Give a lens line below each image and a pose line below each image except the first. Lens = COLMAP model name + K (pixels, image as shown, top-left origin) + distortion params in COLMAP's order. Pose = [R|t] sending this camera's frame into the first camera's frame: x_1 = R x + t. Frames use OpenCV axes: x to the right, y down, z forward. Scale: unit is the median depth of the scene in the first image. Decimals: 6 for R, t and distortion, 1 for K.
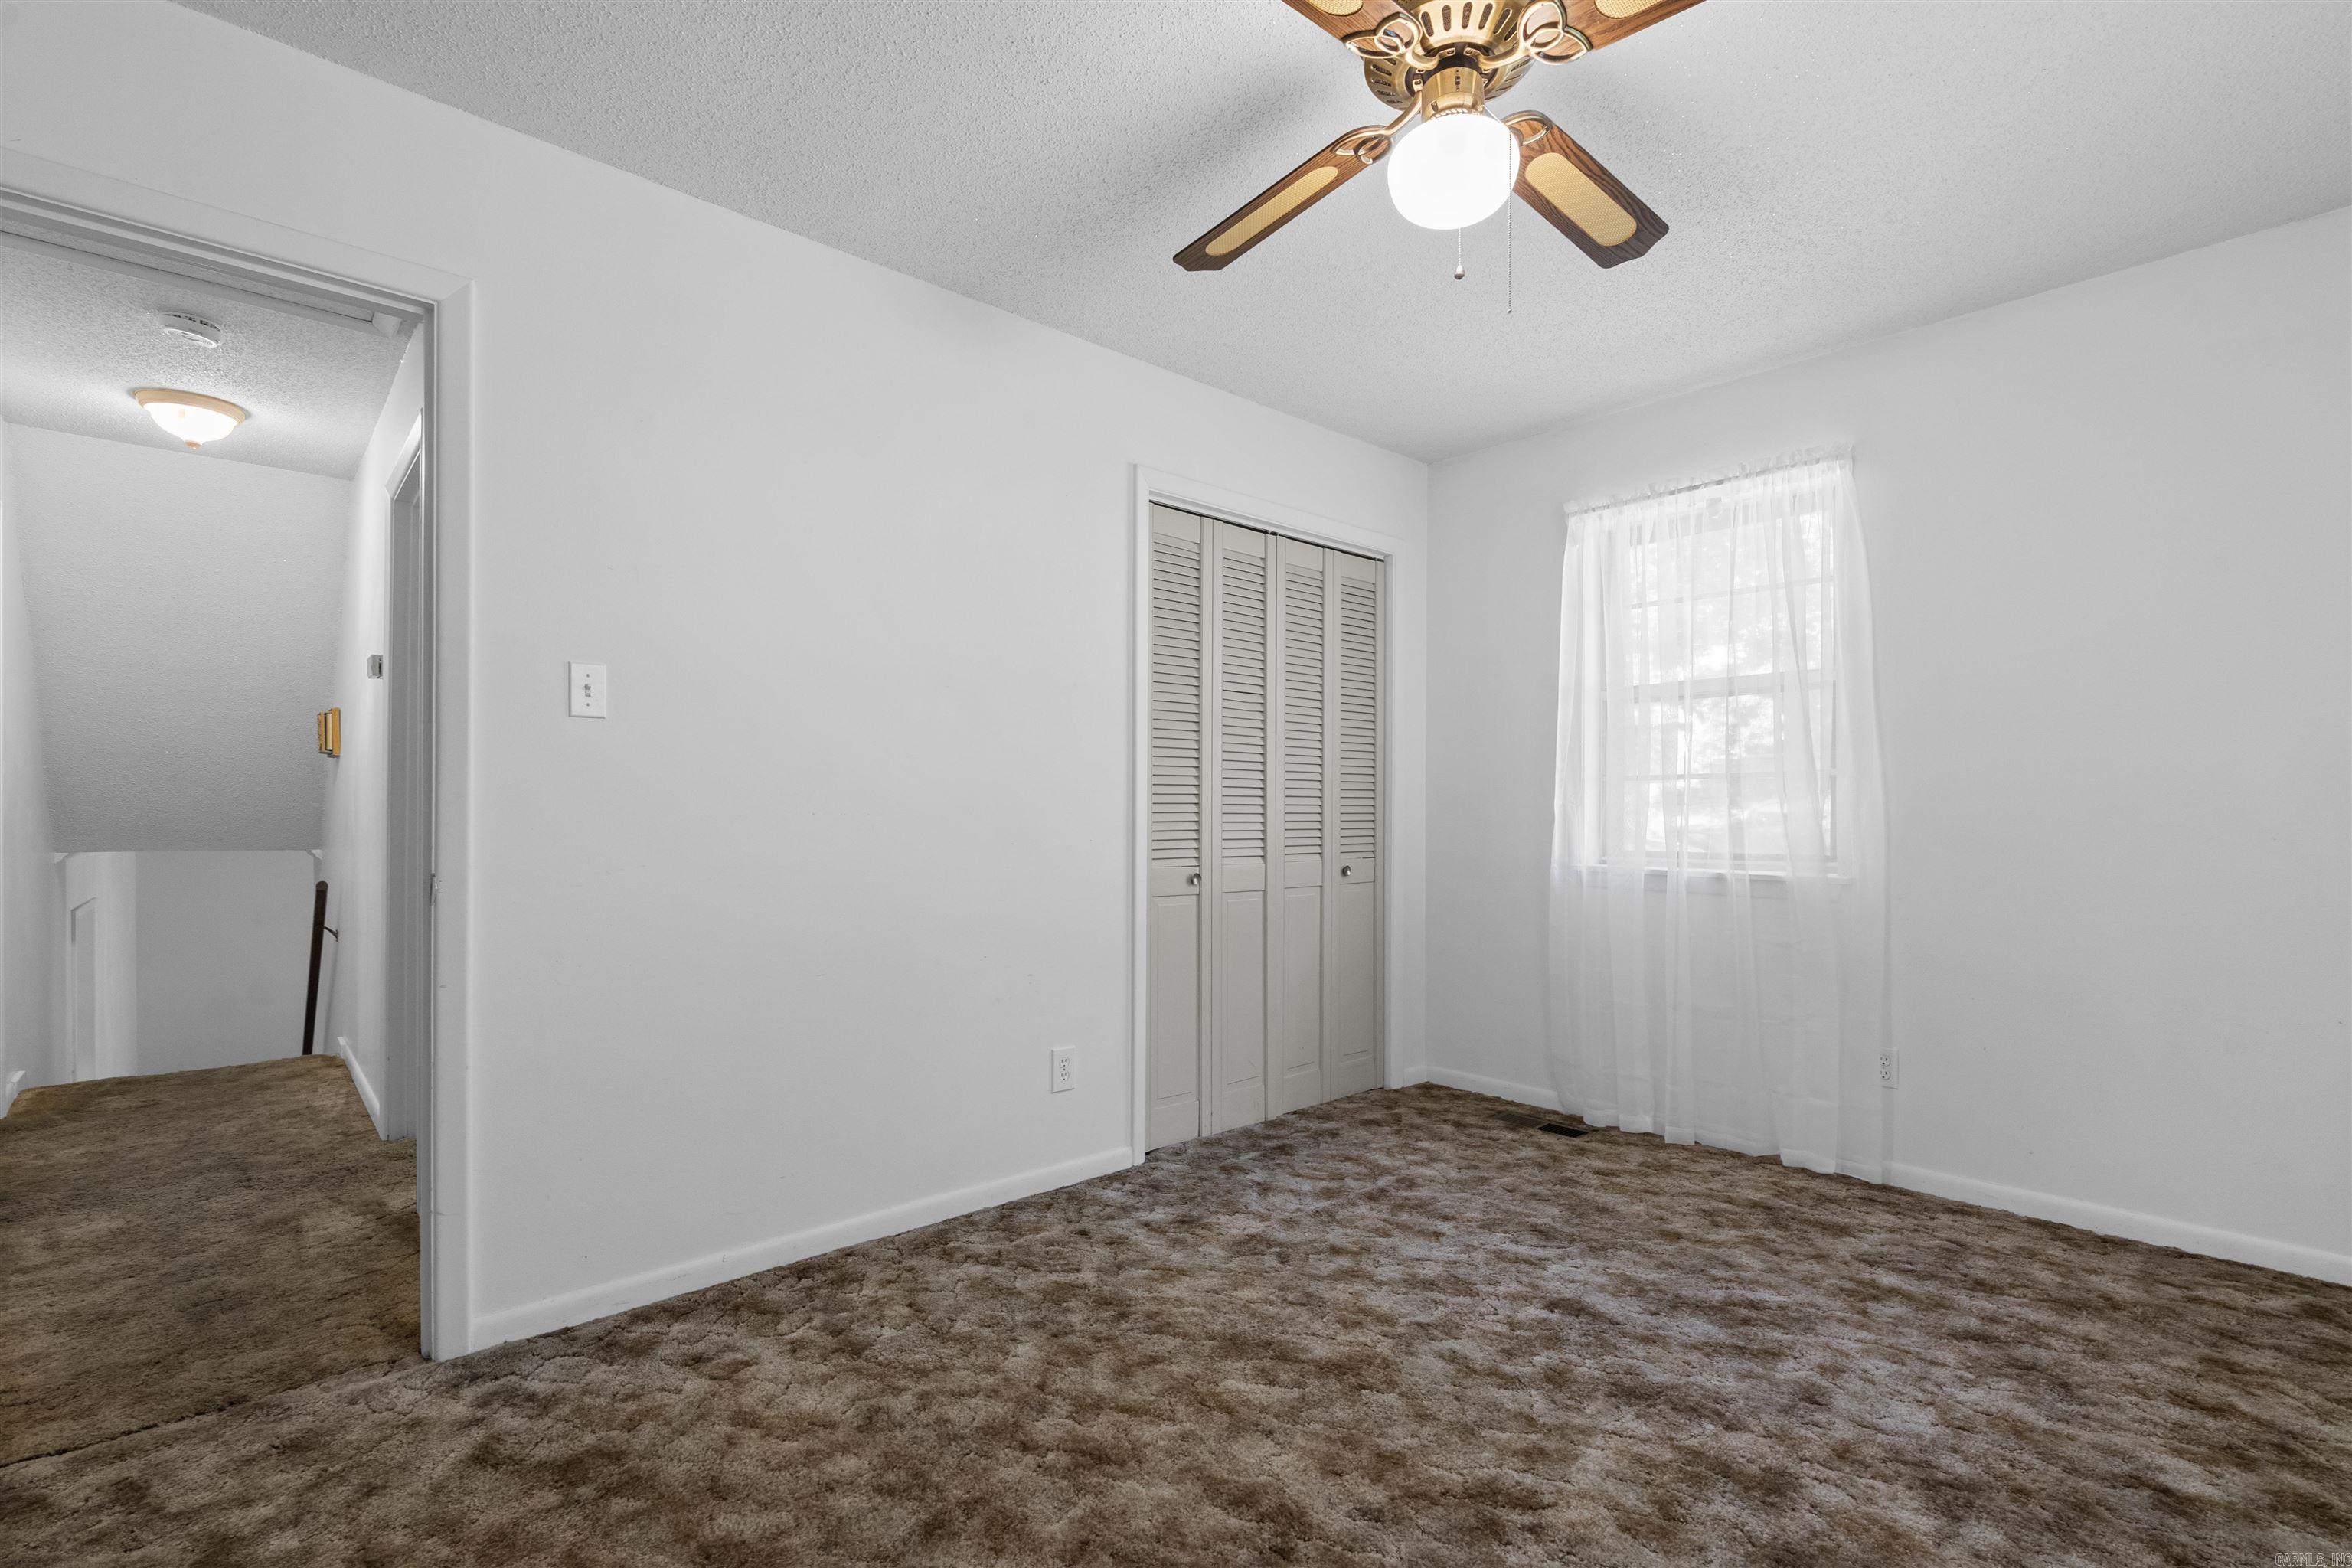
lens RADIAL K [[1067.9, 0, 1176.7], [0, 1067.9, 818.4], [0, 0, 1]] dist [-0.001459, 0.000397]
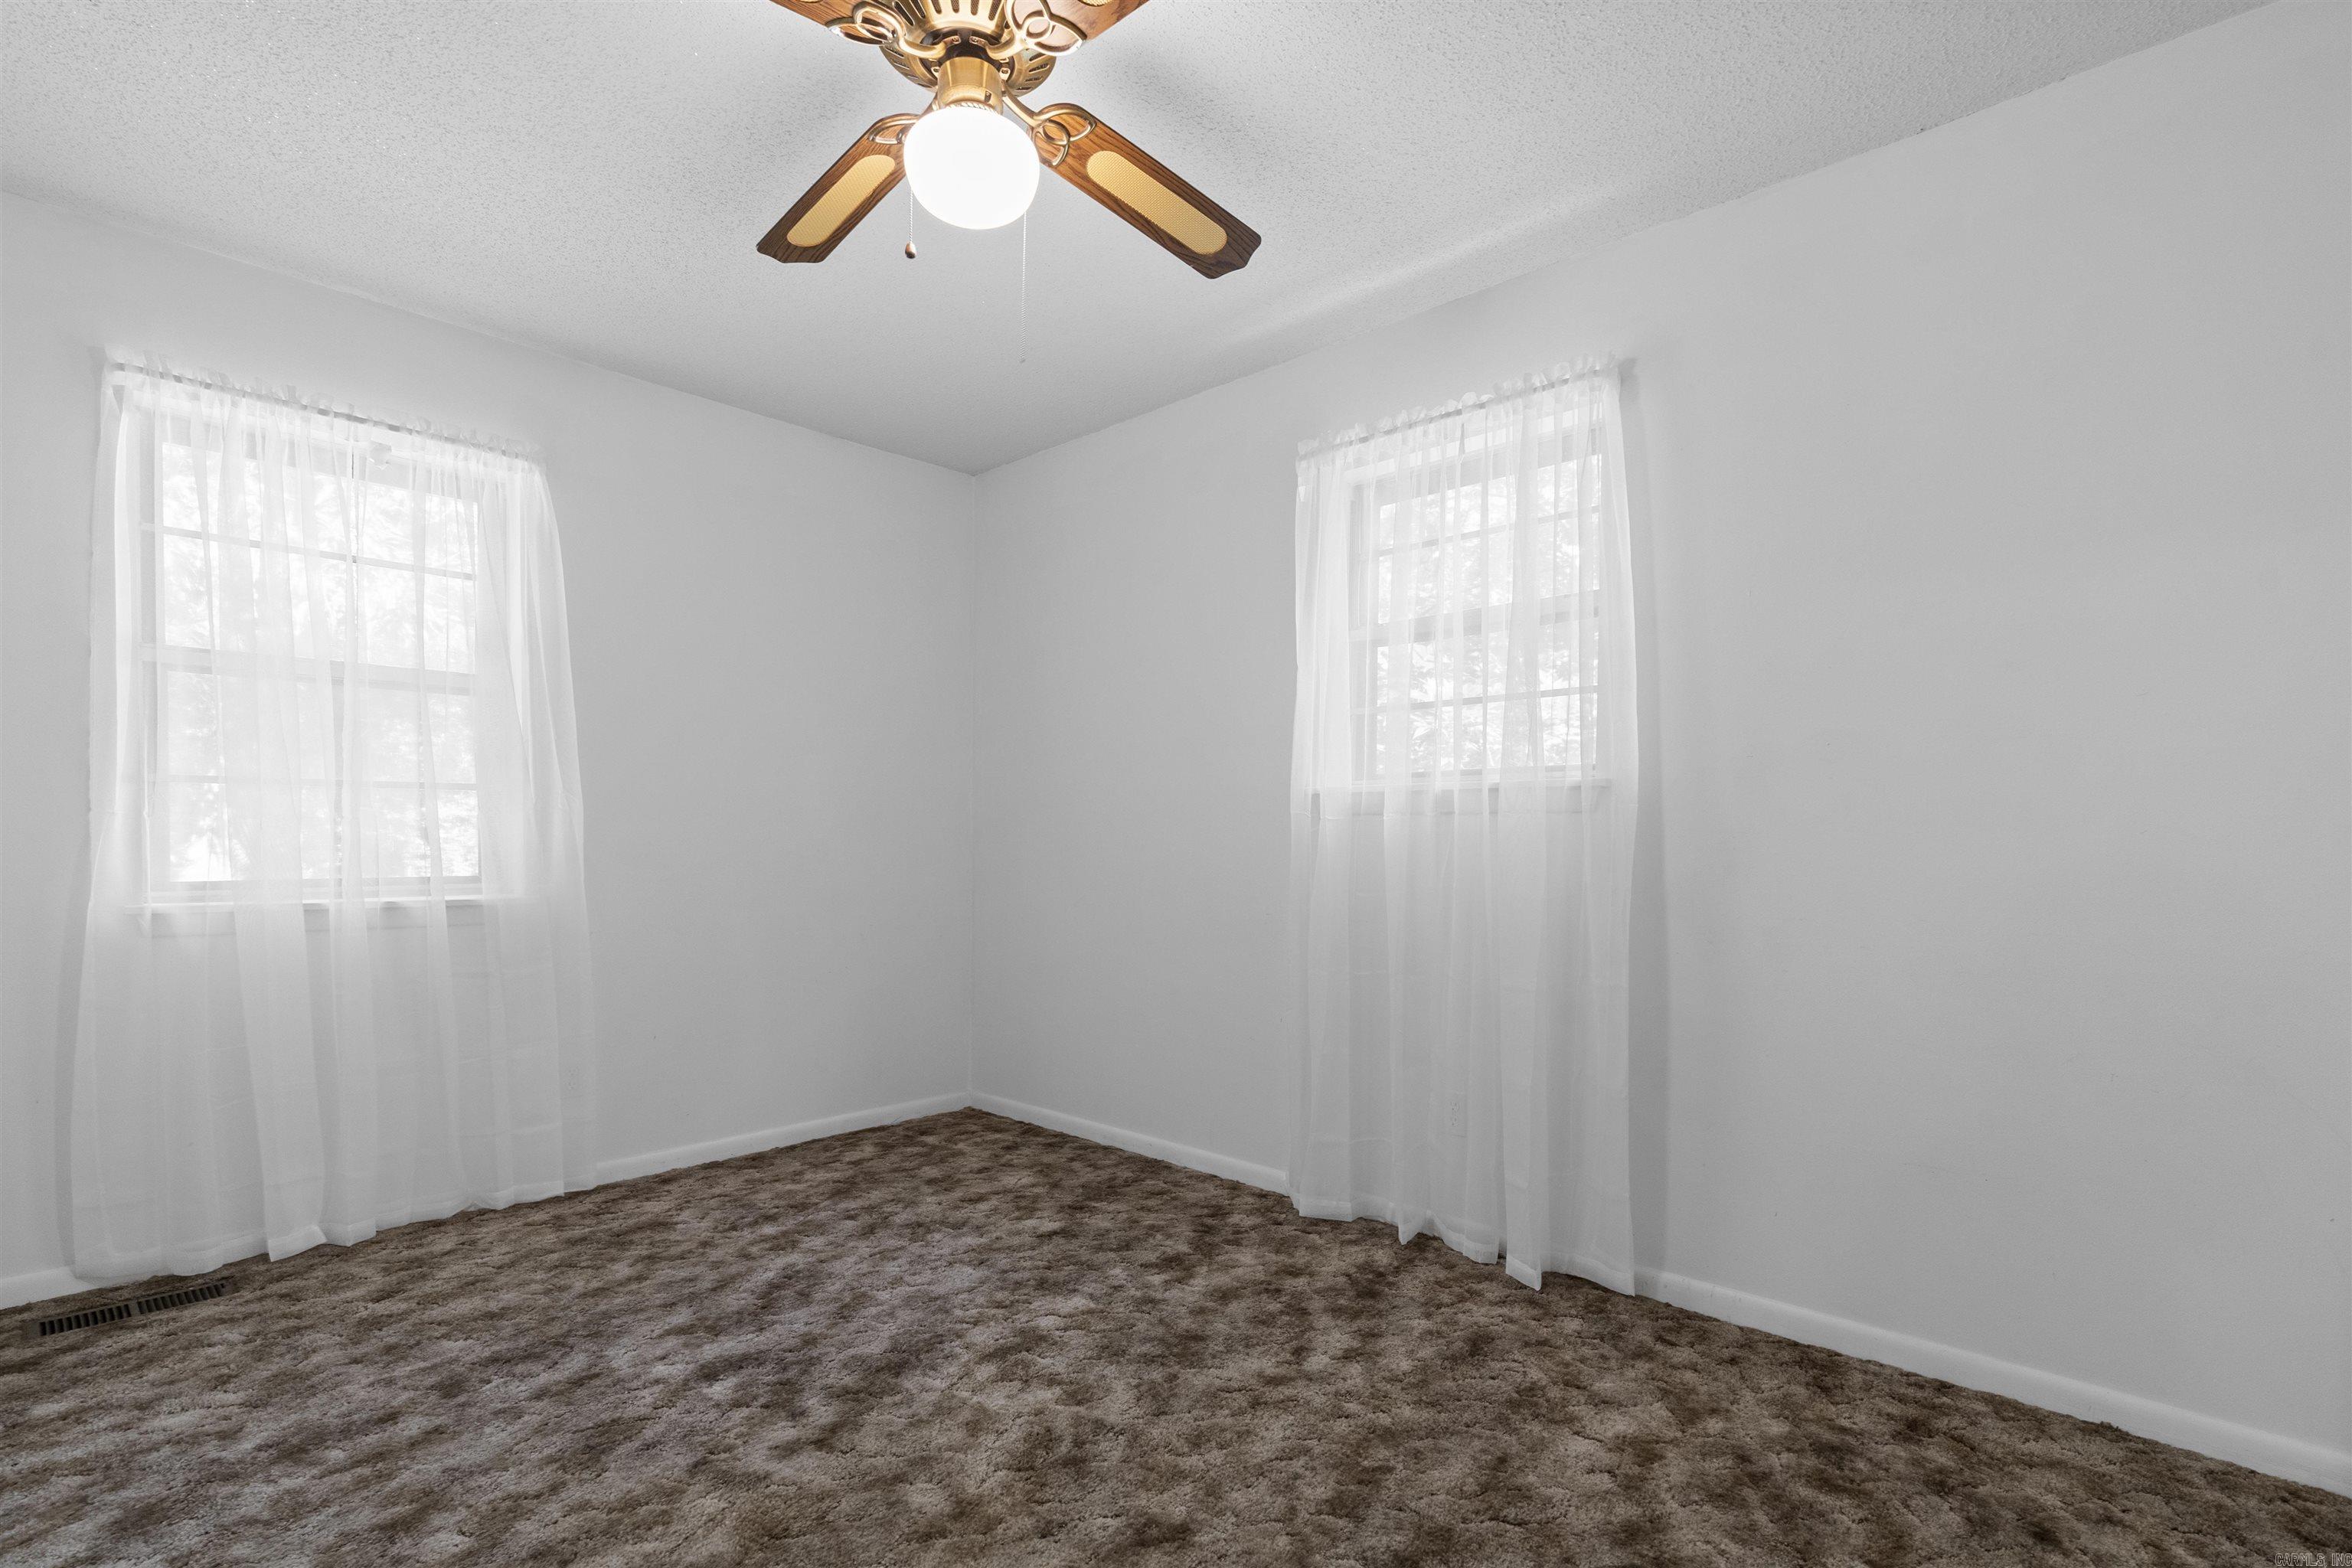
lens RADIAL K [[1115.1, 0, 1172.9], [0, 1115.1, 883.9], [0, 0, 1]] dist [-0.001883, 0.000300]
pose [[-0.080312, -0.042057, 0.995882, -0.532831], [-0.002198, 0.999115, 0.042016, -0.000647], [-0.996767, 0.001186, -0.080333, 0.608132]]
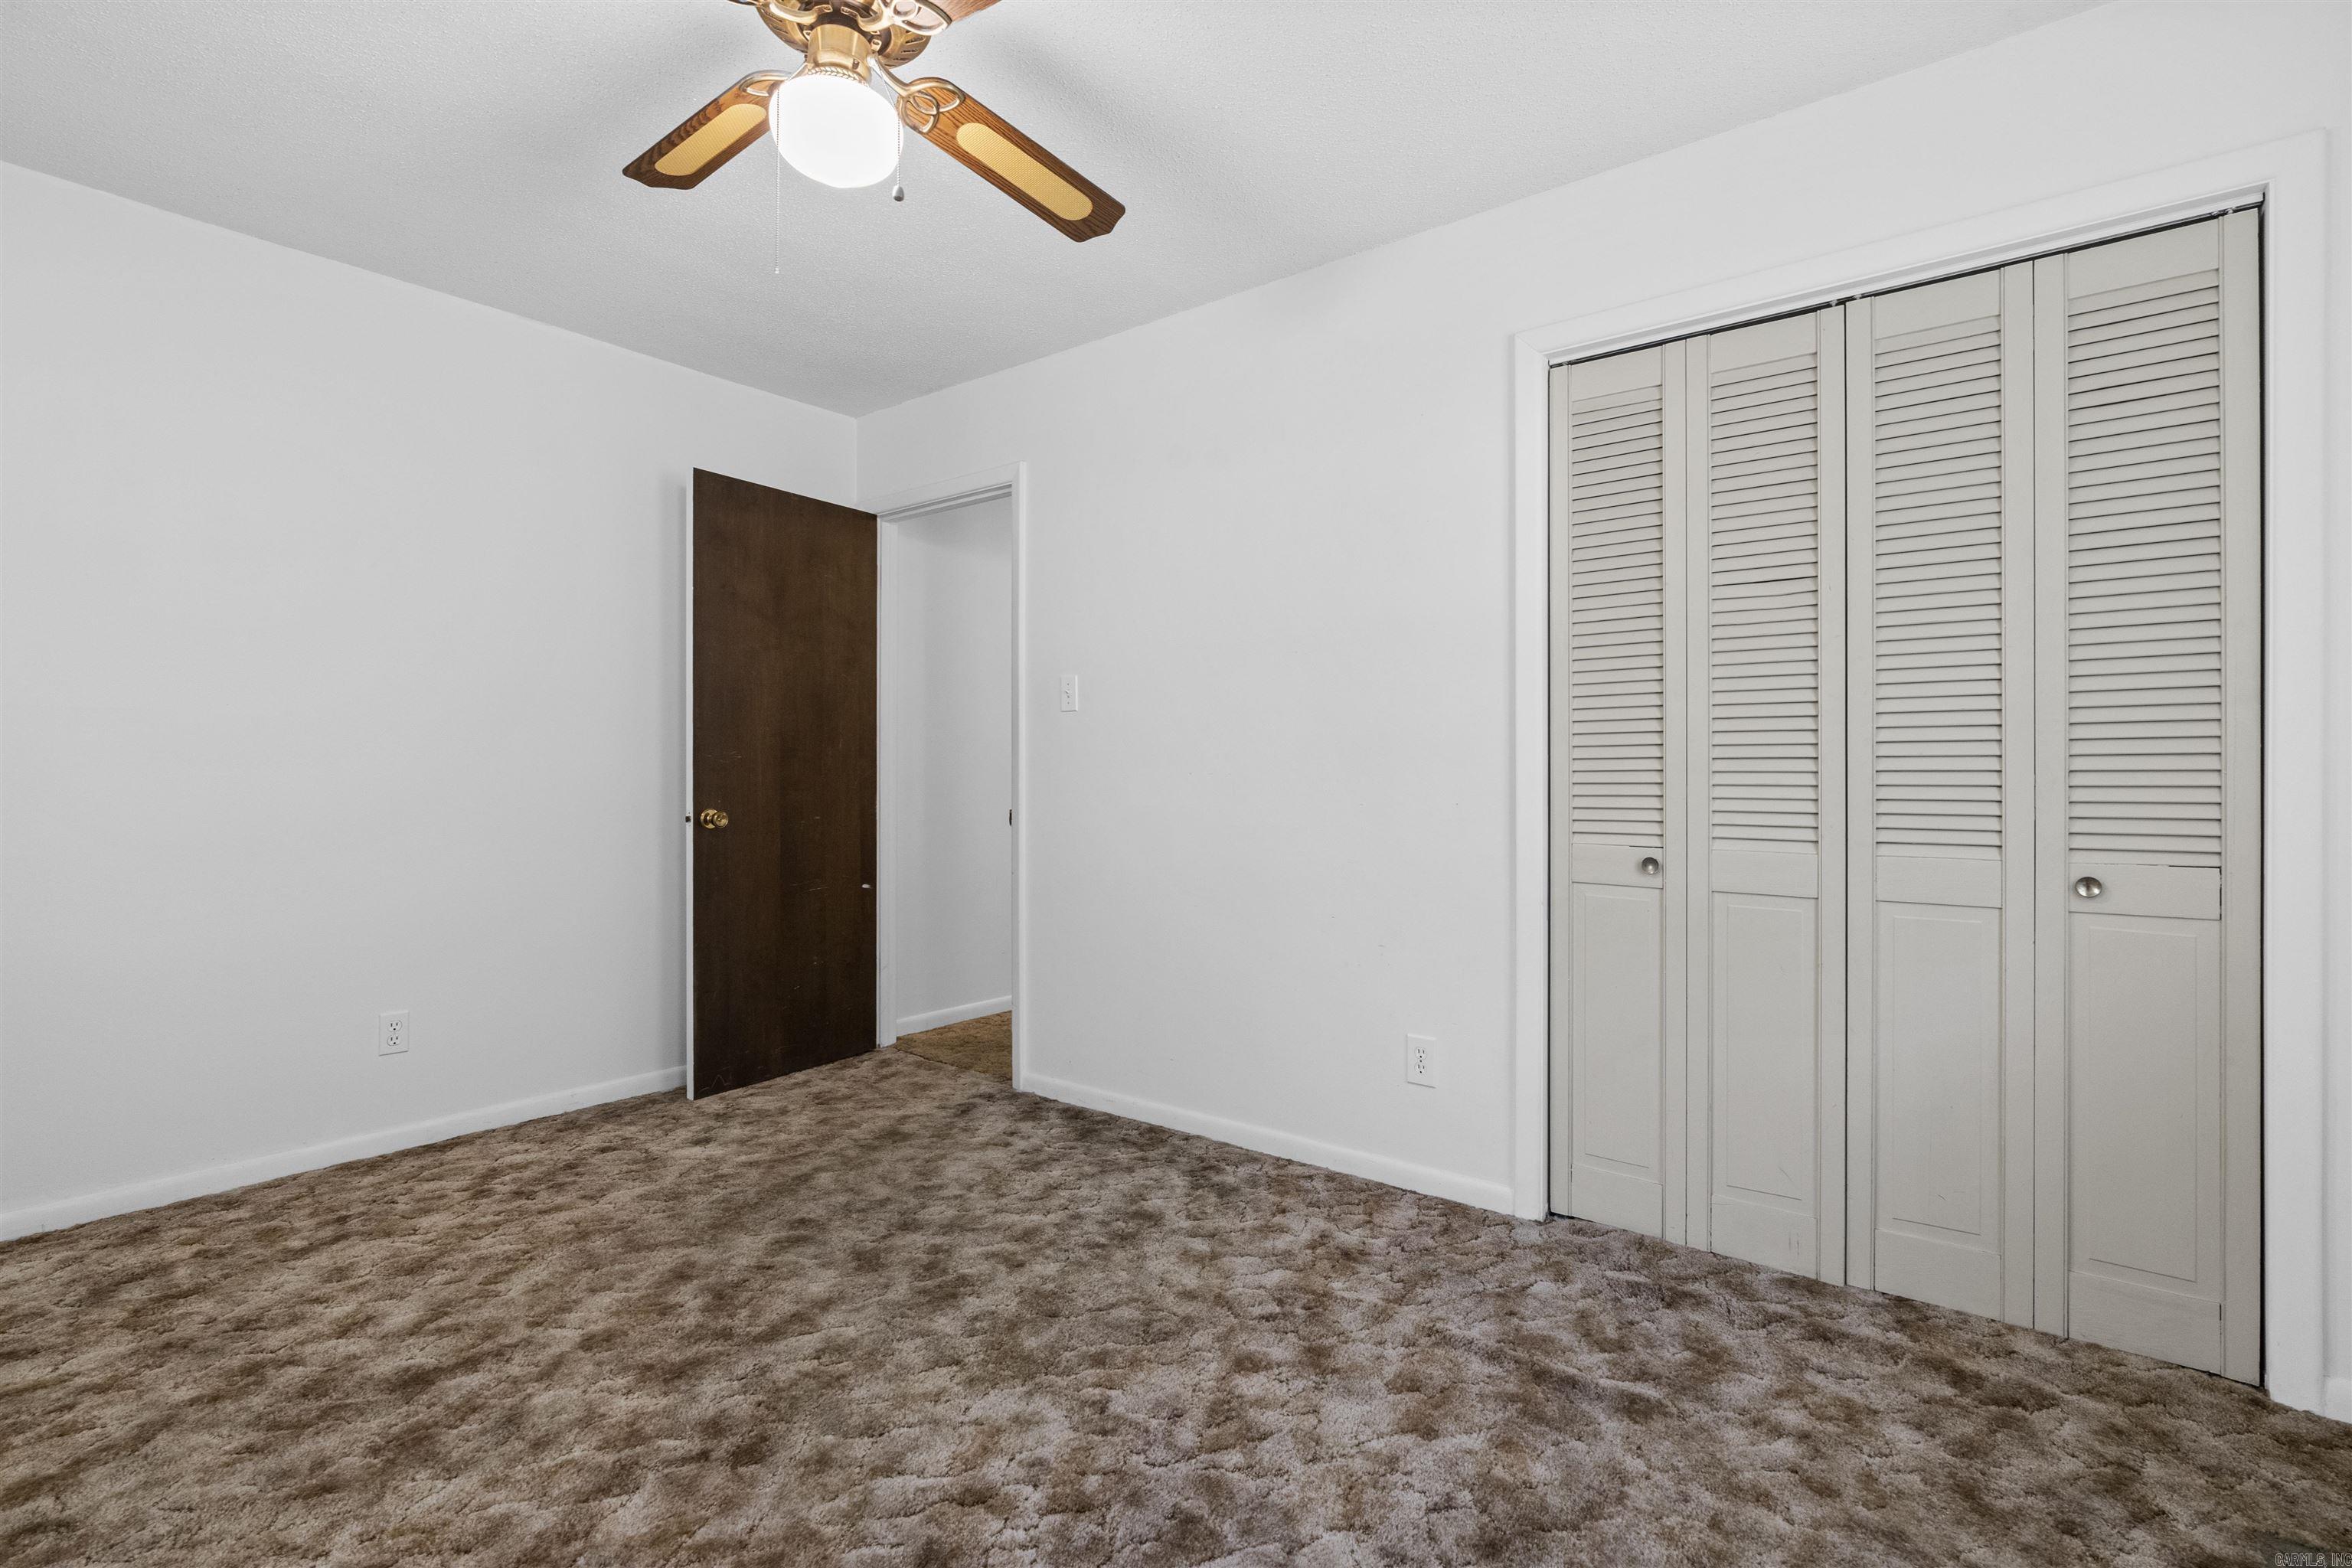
lens RADIAL K [[1070.9, 0, 1179.7], [0, 1070.9, 777.8], [0, 0, 1]] dist [-0.005385, 0.000704]
pose [[0.184984, 0.001554, -0.982740, 0.888747], [-0.002737, 0.999996, 0.001066, -0.000396], [0.982738, 0.002492, 0.184988, 0.777327]]
